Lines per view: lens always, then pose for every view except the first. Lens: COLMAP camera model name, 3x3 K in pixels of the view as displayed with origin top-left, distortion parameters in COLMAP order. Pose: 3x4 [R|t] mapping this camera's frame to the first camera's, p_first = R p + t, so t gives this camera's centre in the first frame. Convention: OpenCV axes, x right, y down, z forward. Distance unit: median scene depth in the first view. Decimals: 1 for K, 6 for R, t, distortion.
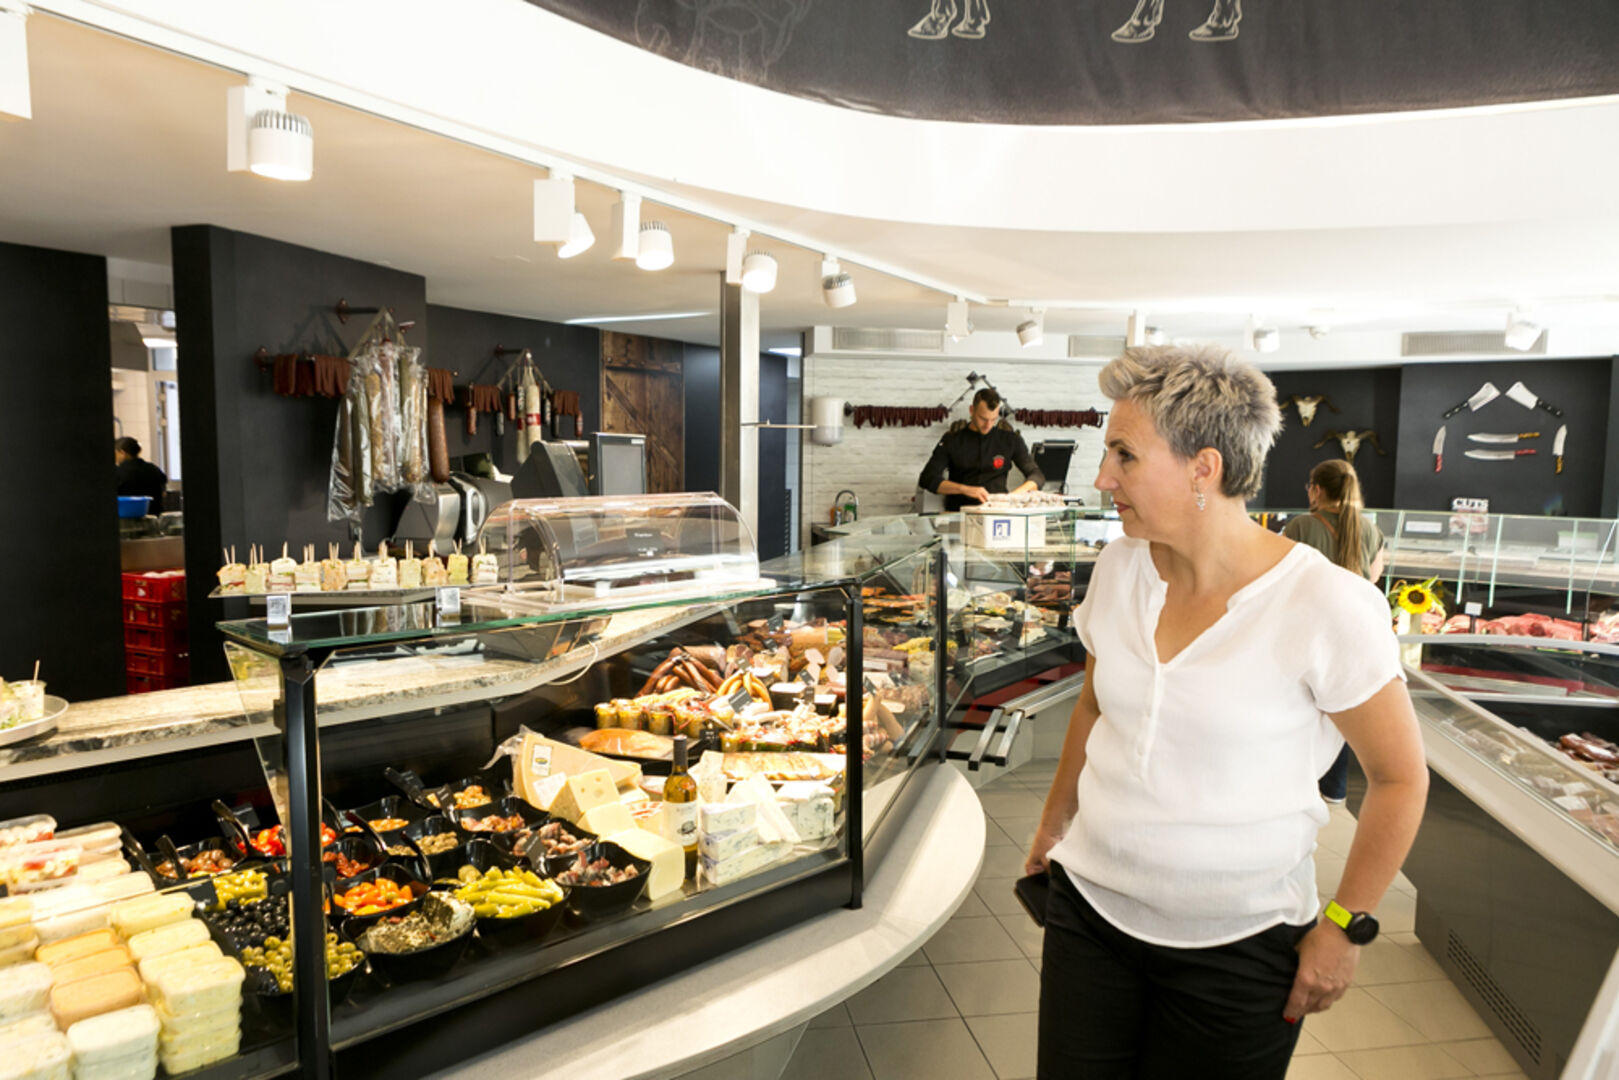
lens RADIAL K [[1093.8, 0, 808.8], [0, 1093.8, 537.5], [0, 0, 1]] dist [-0.021771, 0.011343]
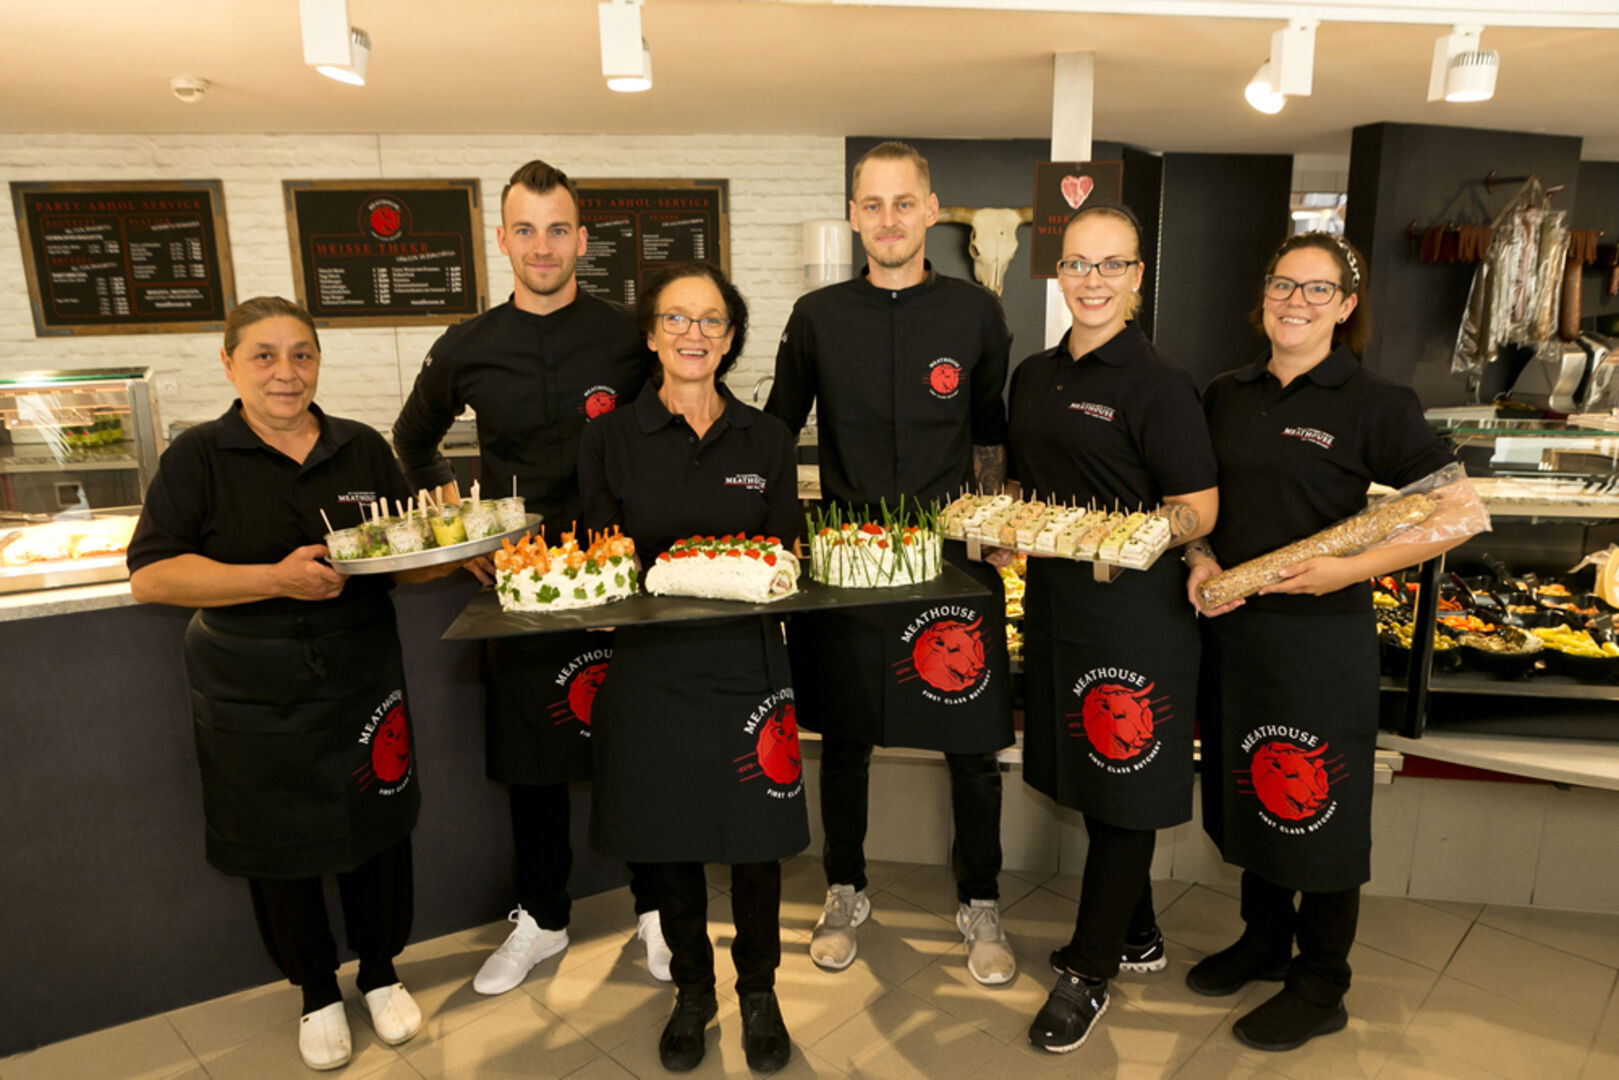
lens RADIAL K [[1093.8, 0, 810.4], [0, 1093.8, 537.8], [0, 0, 1]] dist [-0.021771, 0.011343]
pose [[0.599286, 0.157565, -0.784875, 0.082994], [-0.061253, 0.986590, 0.151290, 0.025072], [0.798188, -0.042590, 0.600901, -0.239741]]
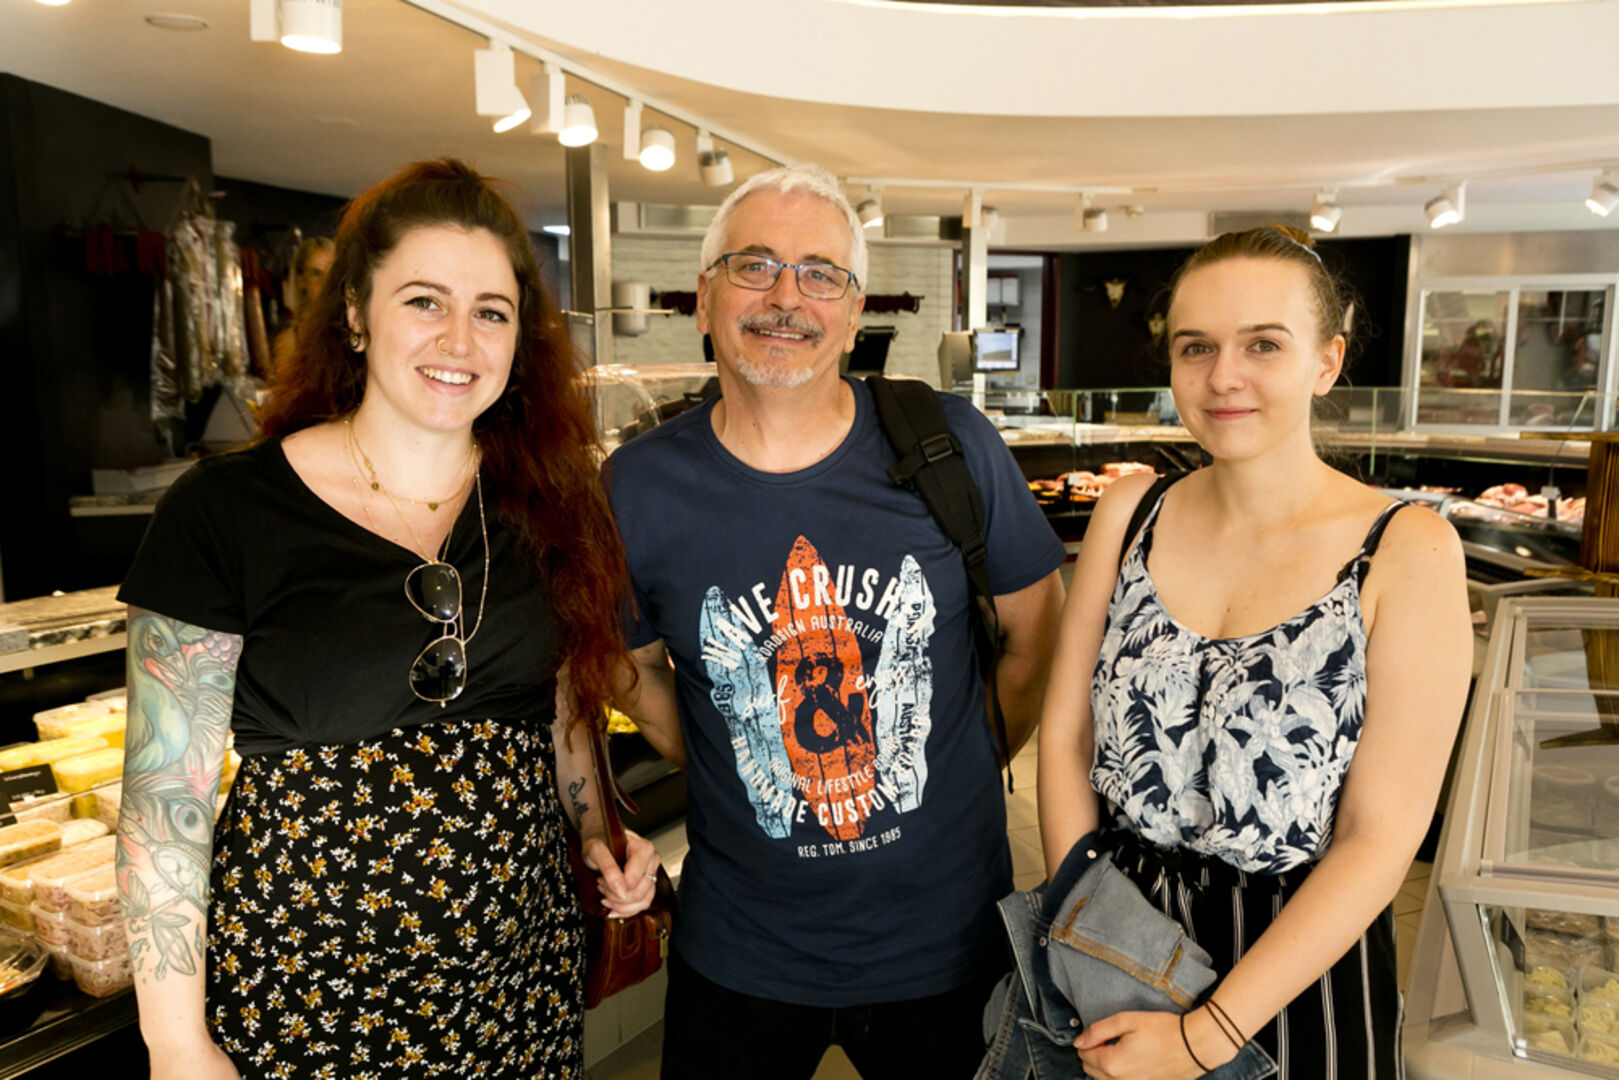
lens RADIAL K [[1276.0, 0, 807.4], [0, 1276.0, 532.1], [0, 0, 1]] dist [0.034596, -0.002735]
pose [[0.973436, -0.048247, 0.223817, -0.161995], [0.034009, 0.997171, 0.067037, 0.023314], [-0.226418, -0.057645, 0.972323, -0.139900]]
